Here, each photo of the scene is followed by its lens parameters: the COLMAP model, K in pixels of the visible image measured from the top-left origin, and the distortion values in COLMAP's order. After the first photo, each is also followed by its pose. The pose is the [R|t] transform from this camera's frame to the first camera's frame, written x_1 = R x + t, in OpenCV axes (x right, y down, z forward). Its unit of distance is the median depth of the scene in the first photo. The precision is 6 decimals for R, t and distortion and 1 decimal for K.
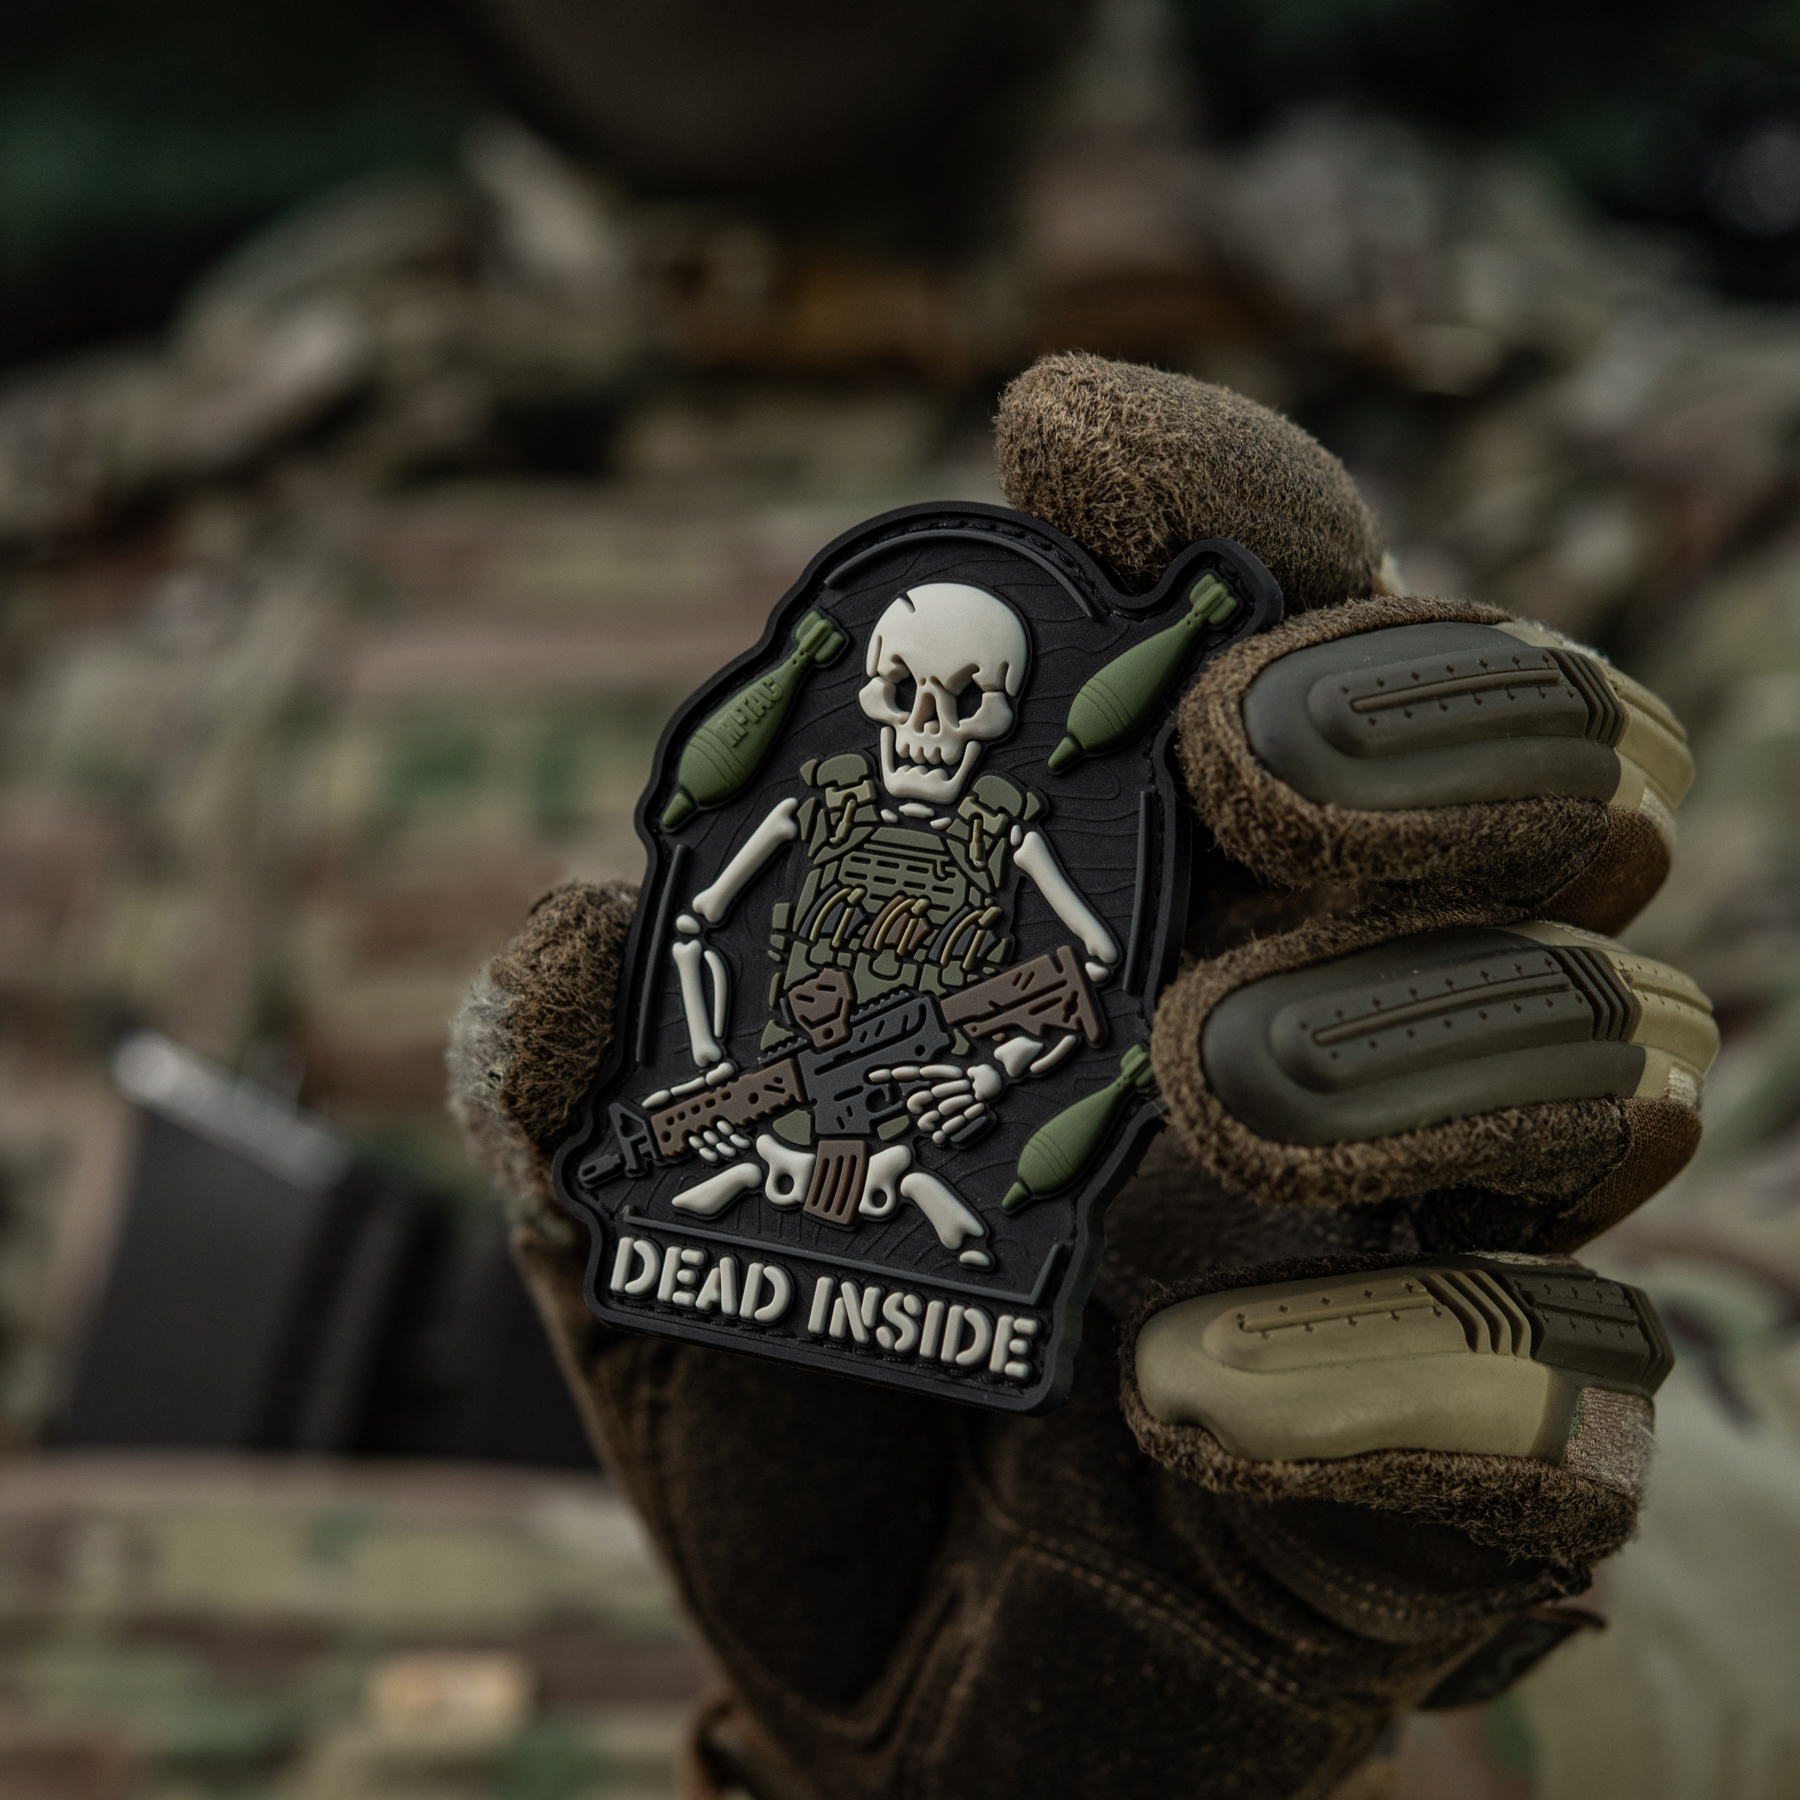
lens RADIAL K [[4683.3, 0, 900.0], [0, 4683.3, 900.0], [0, 0, 1]] dist [0.105538, -1.192556]
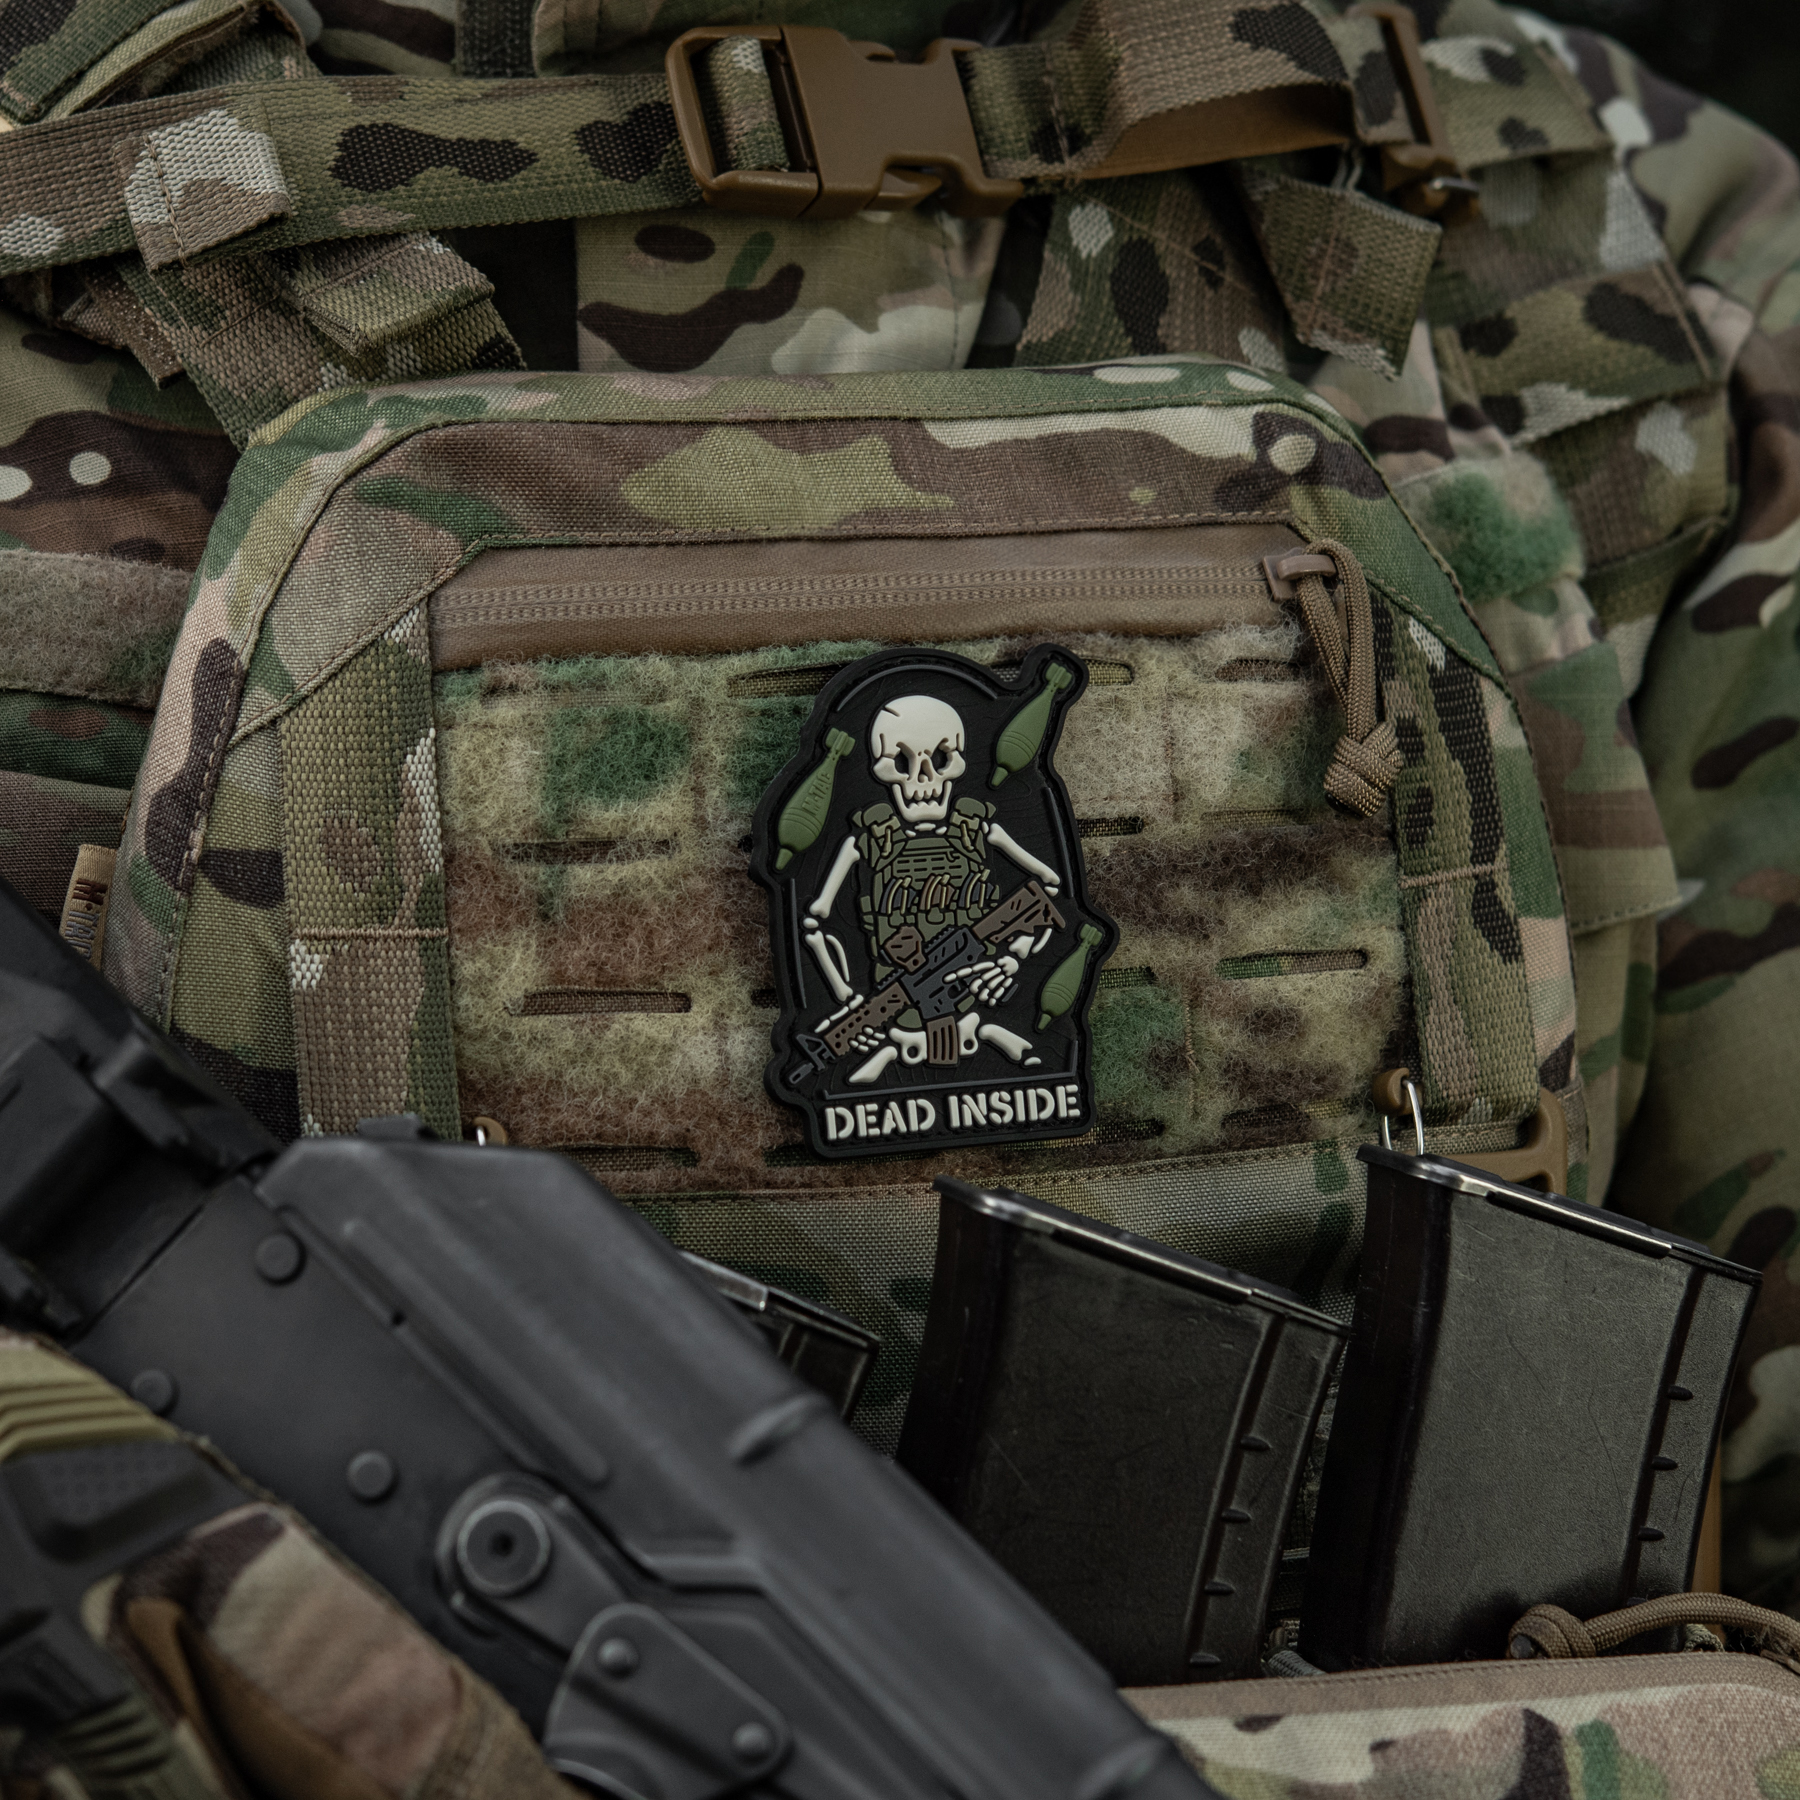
lens RADIAL K [[4683.3, 0, 900.0], [0, 4683.3, 900.0], [0, 0, 1]] dist [0.105538, -1.192556]
pose [[0.691380, -0.237732, 0.682259, -1.210019], [0.181339, 0.971185, 0.154645, -0.266336], [-0.699364, 0.016802, 0.714568, -0.246541]]
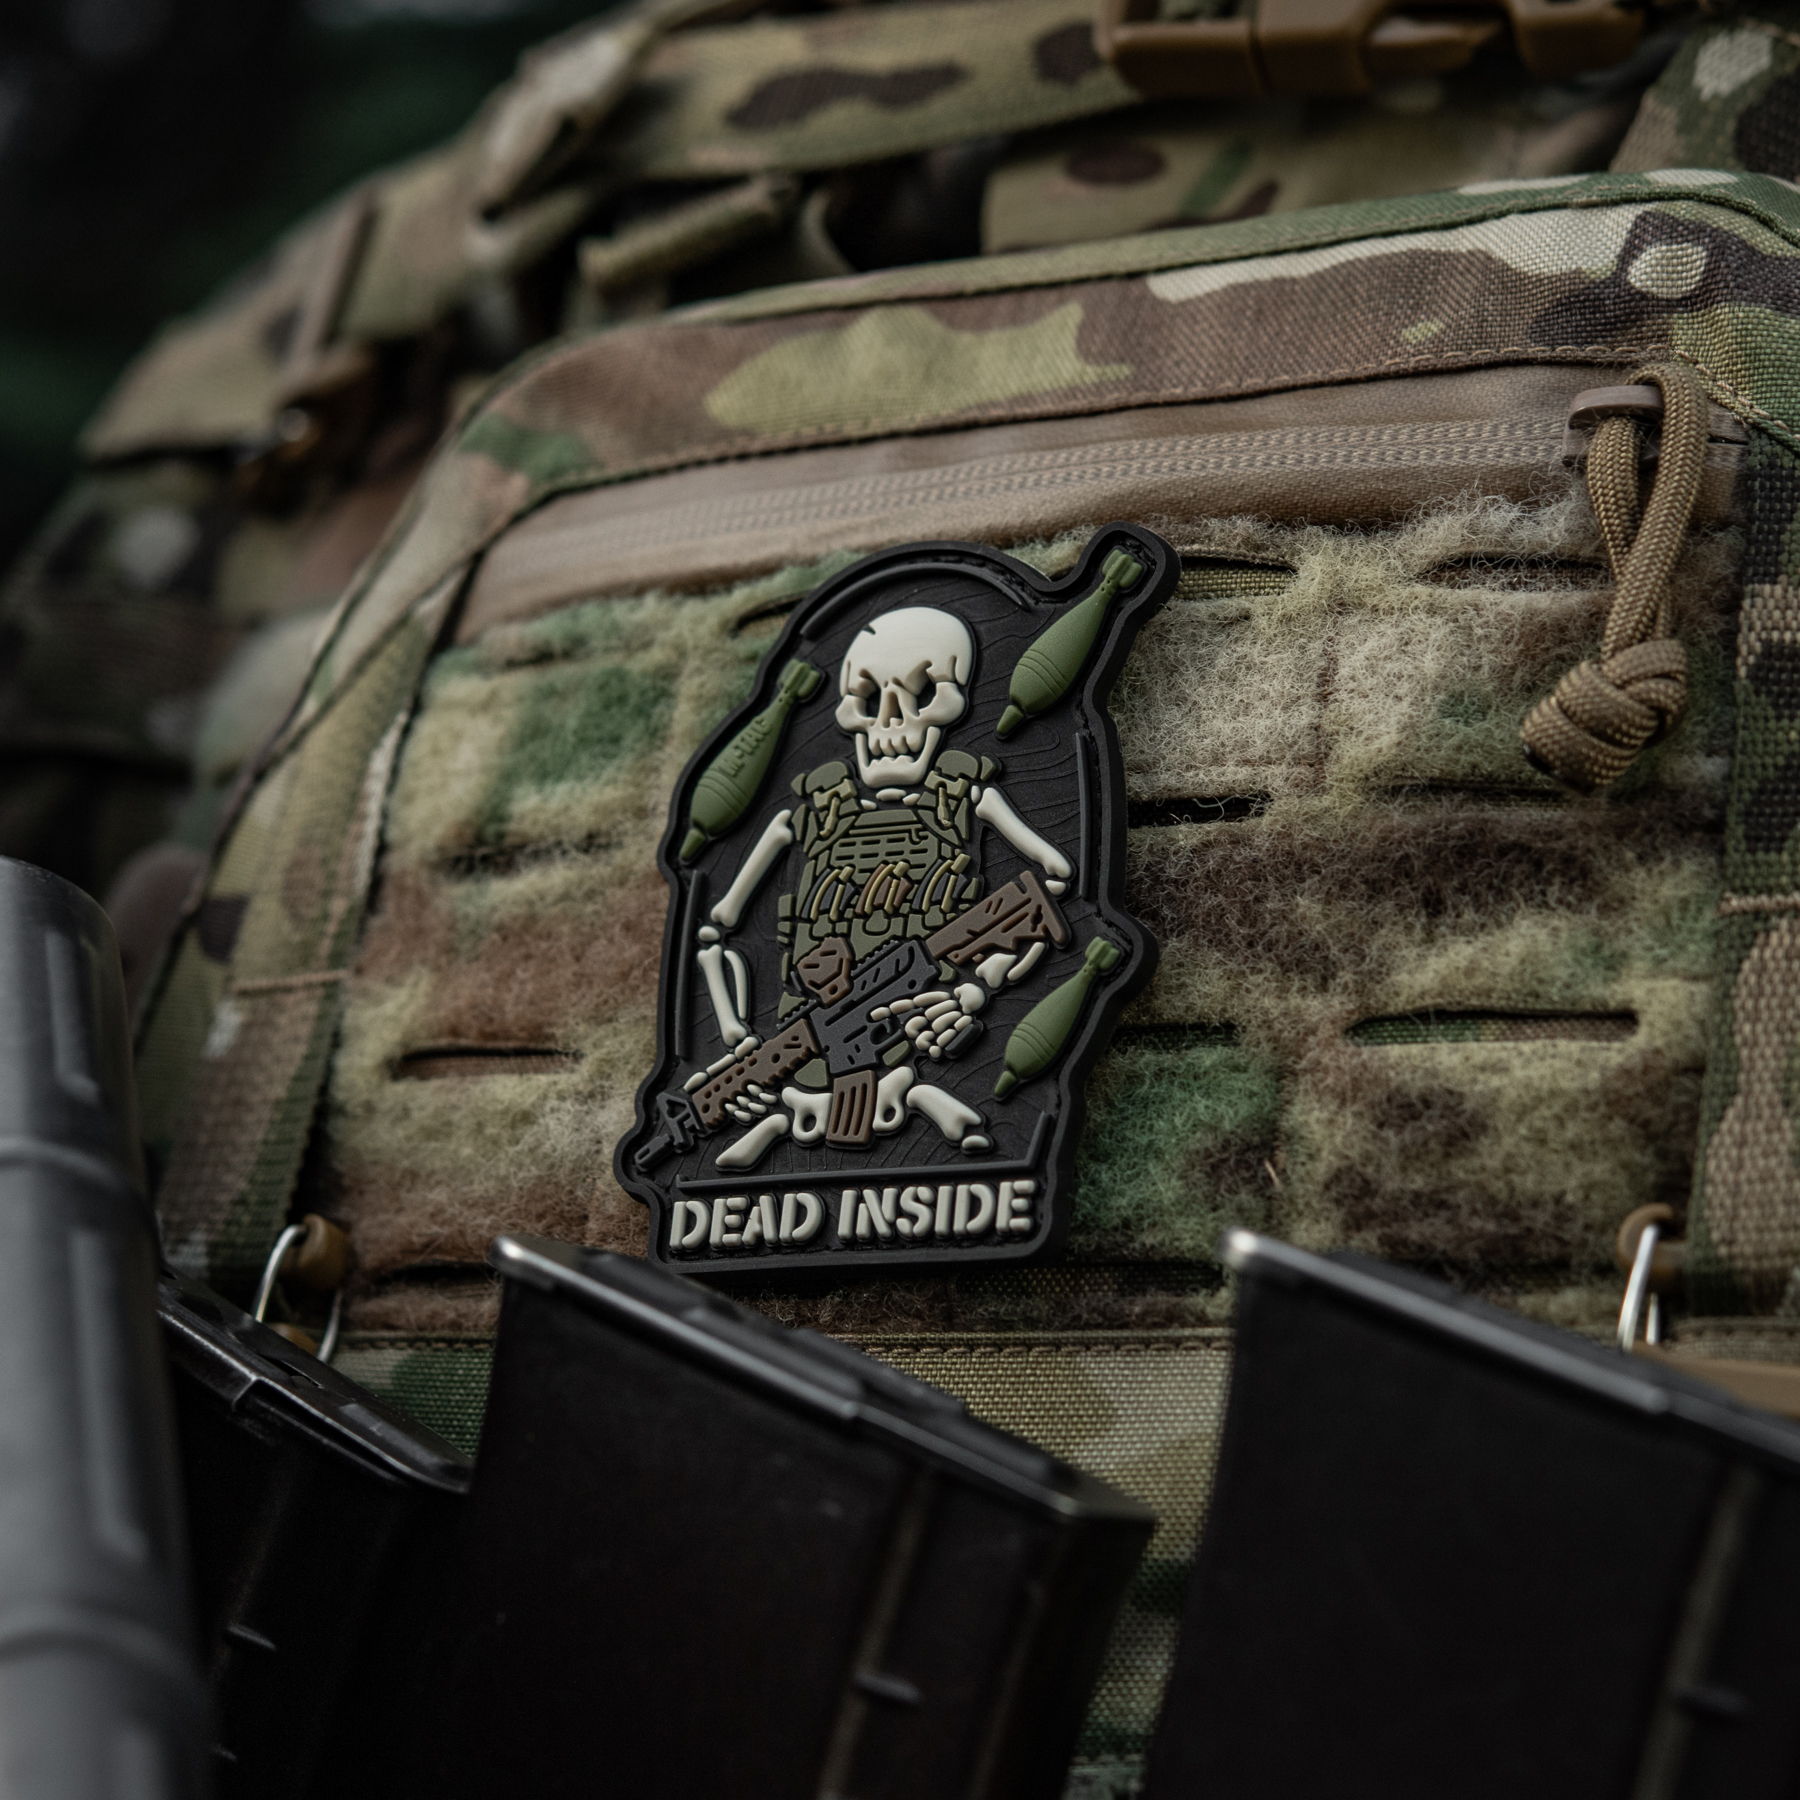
lens RADIAL K [[5072.9, 0, 965.2], [0, 5072.9, 954.0], [0, 0, 1]] dist [0.005332, 1.246903]
pose [[0.992379, -0.118212, -0.034778, 0.060332], [0.105727, 0.961825, -0.252416, 0.335318], [0.063289, 0.246816, 0.966994, -0.191826]]
